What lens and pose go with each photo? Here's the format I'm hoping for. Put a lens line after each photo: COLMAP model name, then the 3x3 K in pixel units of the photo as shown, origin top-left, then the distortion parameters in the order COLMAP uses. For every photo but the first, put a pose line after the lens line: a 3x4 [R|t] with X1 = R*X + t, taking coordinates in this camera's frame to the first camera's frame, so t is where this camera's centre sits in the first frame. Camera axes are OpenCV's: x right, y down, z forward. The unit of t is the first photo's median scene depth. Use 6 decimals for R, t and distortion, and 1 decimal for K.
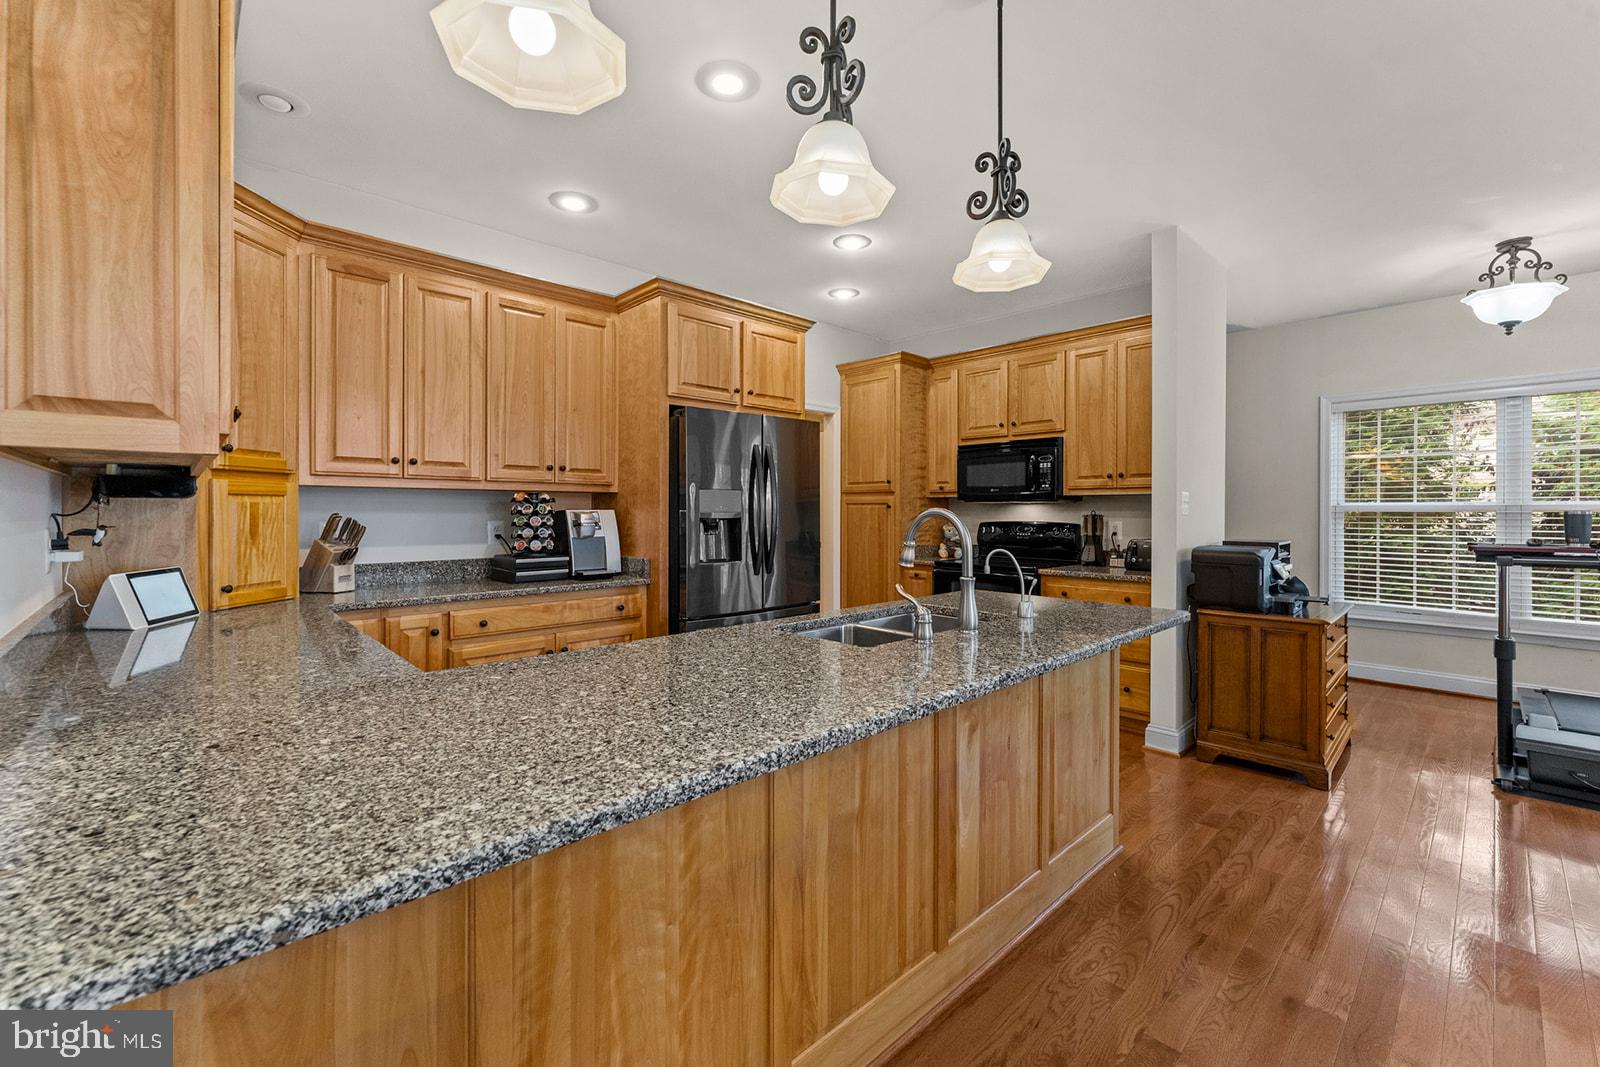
lens RADIAL K [[659.9, 0, 790.1], [0, 659.9, 516.8], [0, 0, 1]] dist [0.001737, 0.000218]
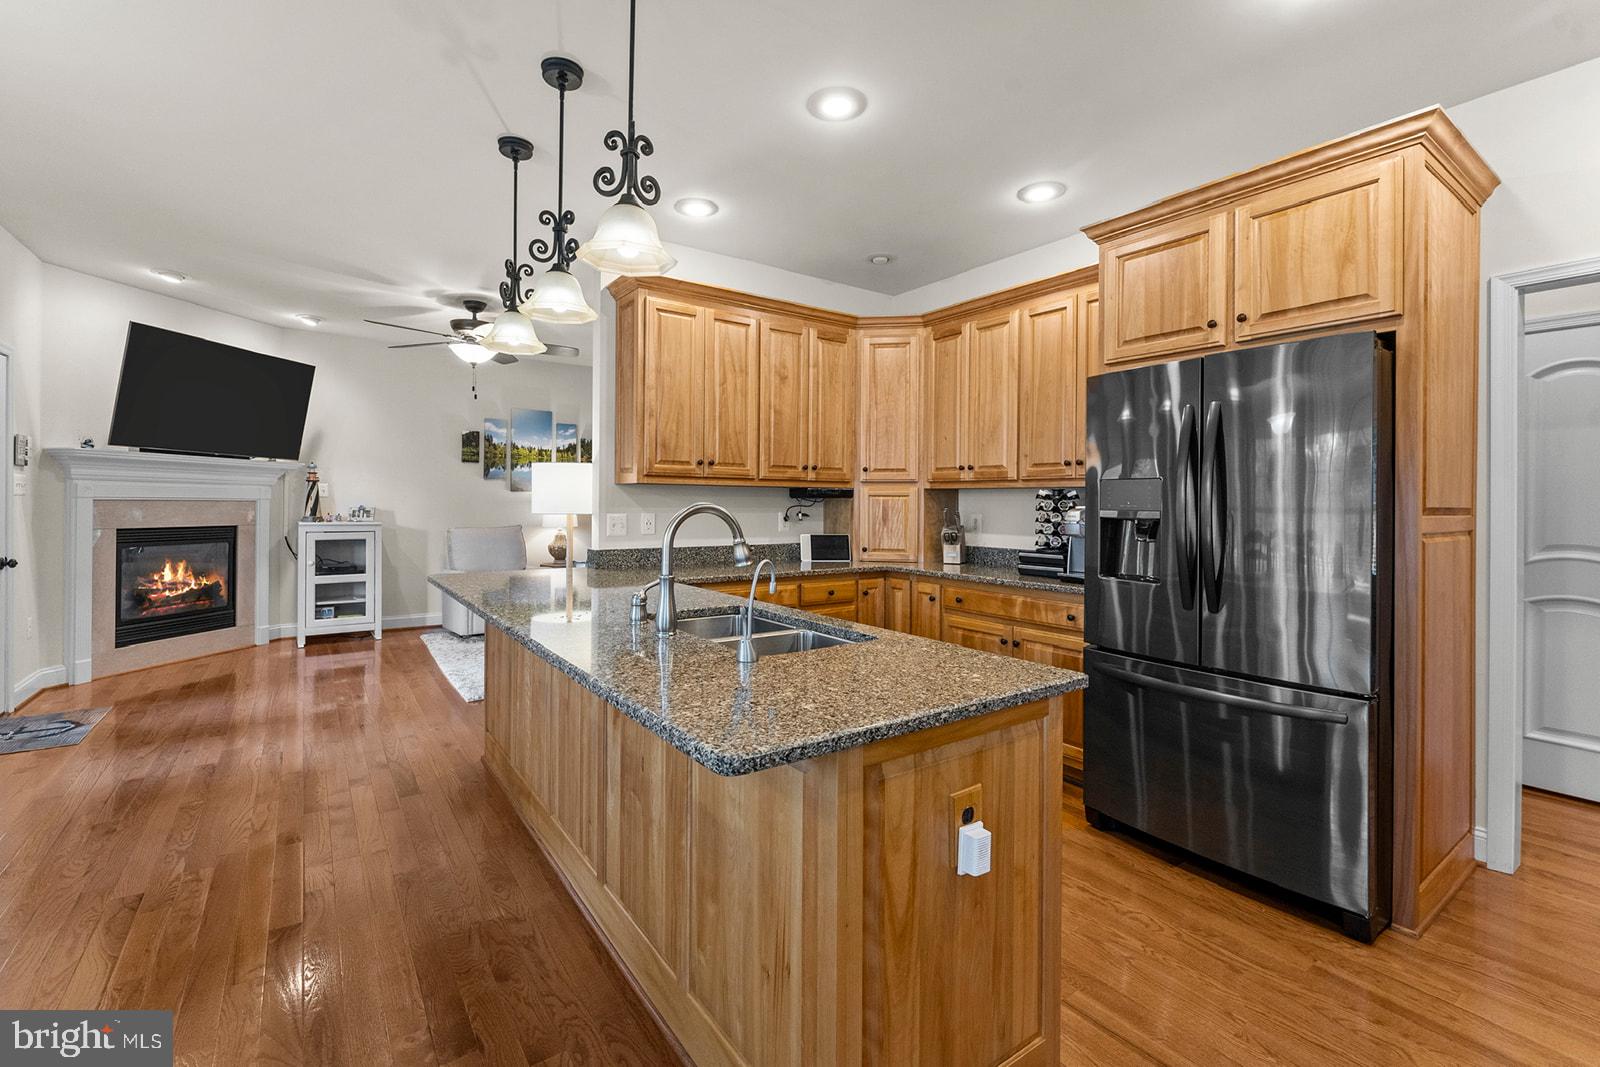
lens RADIAL K [[697.7, 0, 806.9], [0, 697.7, 501.7], [0, 0, 1]] dist [-0.003725, -0.000841]
pose [[-0.125236, -0.003049, -0.992122, 0.442555], [-0.017603, 0.999845, -0.000850, -0.006359], [0.991971, 0.017358, -0.125270, 0.473810]]
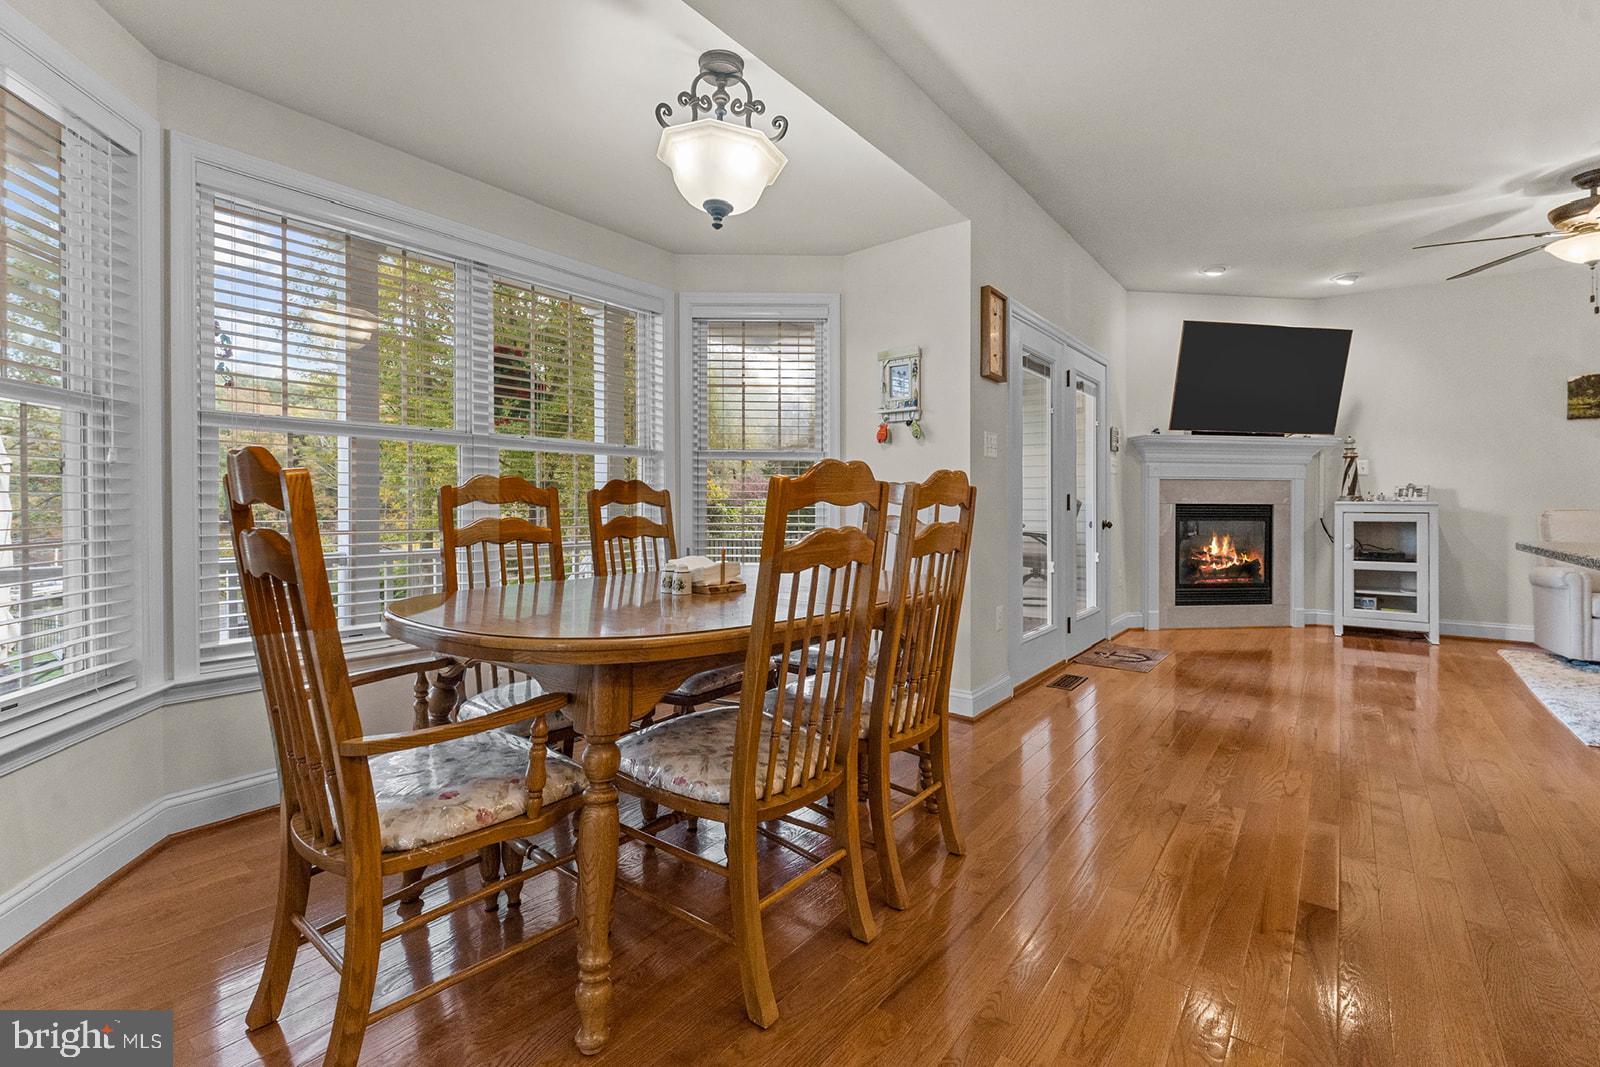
lens RADIAL K [[706.0, 0, 804.3], [0, 706.0, 509.1], [0, 0, 1]] dist [-0.002198, 0.003513]
pose [[-0.985875, -0.002904, -0.167455, 0.394833], [-0.004541, 0.999946, 0.009394, 0.043533], [0.167419, 0.010022, -0.985835, 0.432604]]
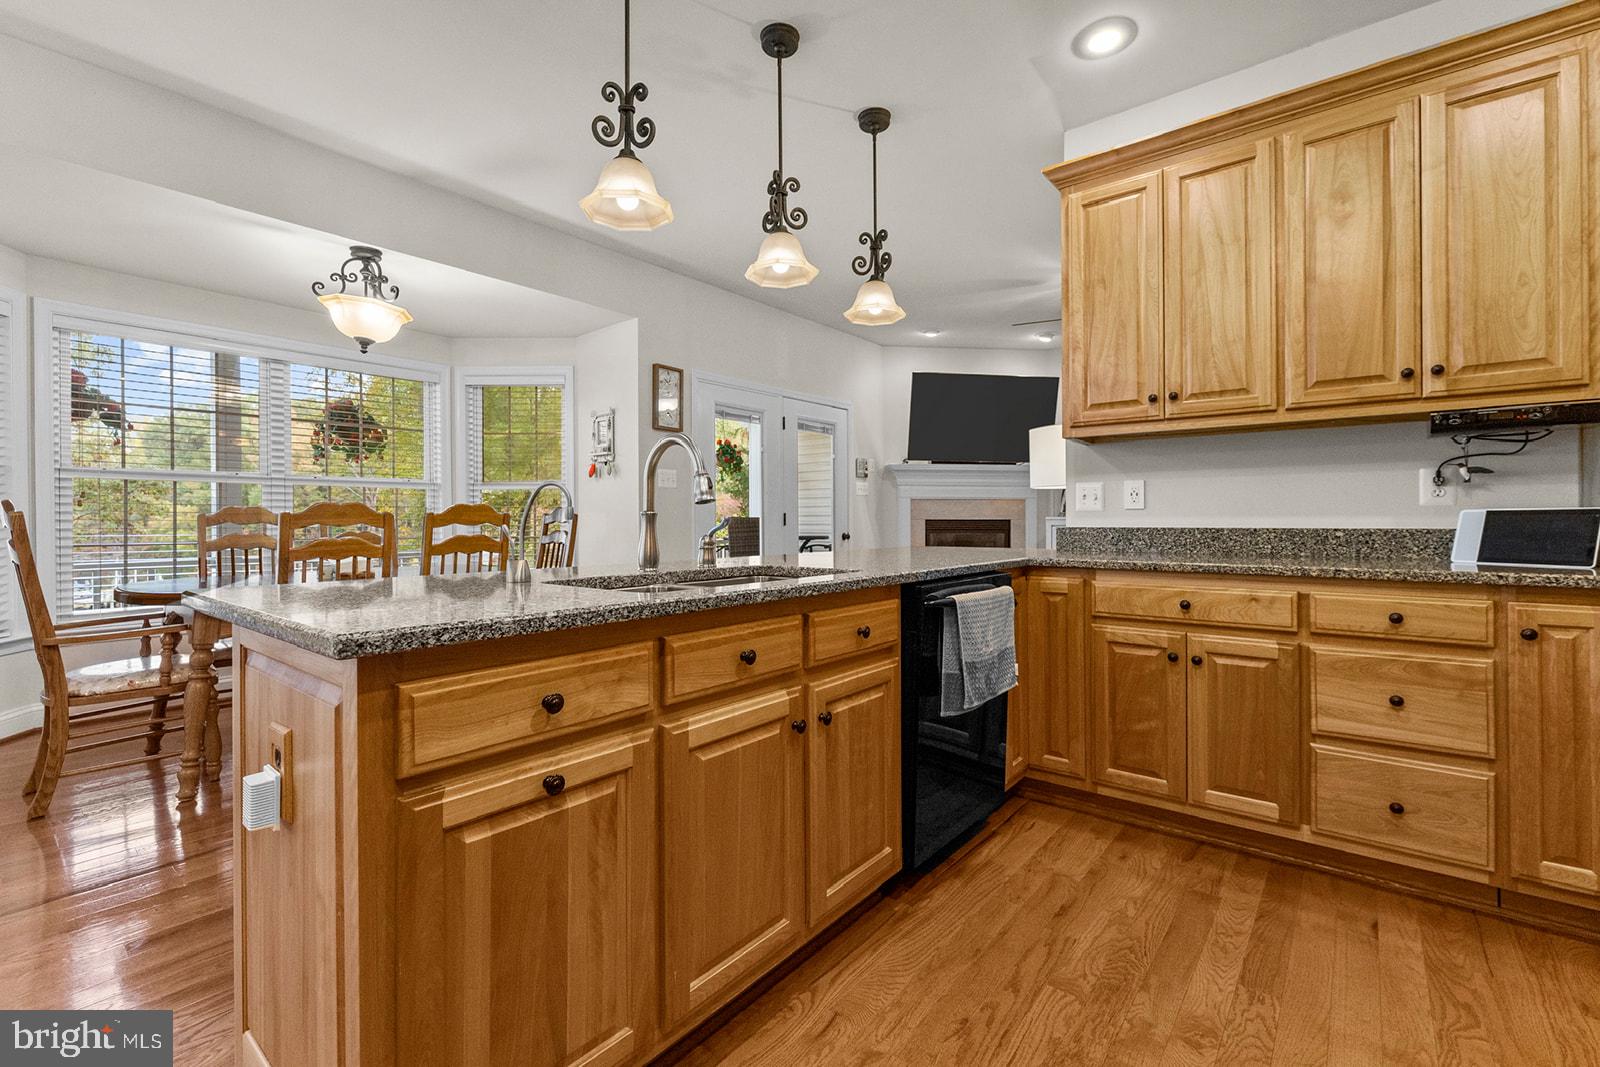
lens RADIAL K [[706.0, 0, 804.3], [0, 706.0, 509.1], [0, 0, 1]] dist [-0.002198, 0.003513]
pose [[-0.990403, -0.001518, -0.138204, 0.063560], [-0.000184, 0.999953, -0.009669, 0.035533], [0.138212, -0.009551, -0.990357, 0.721410]]
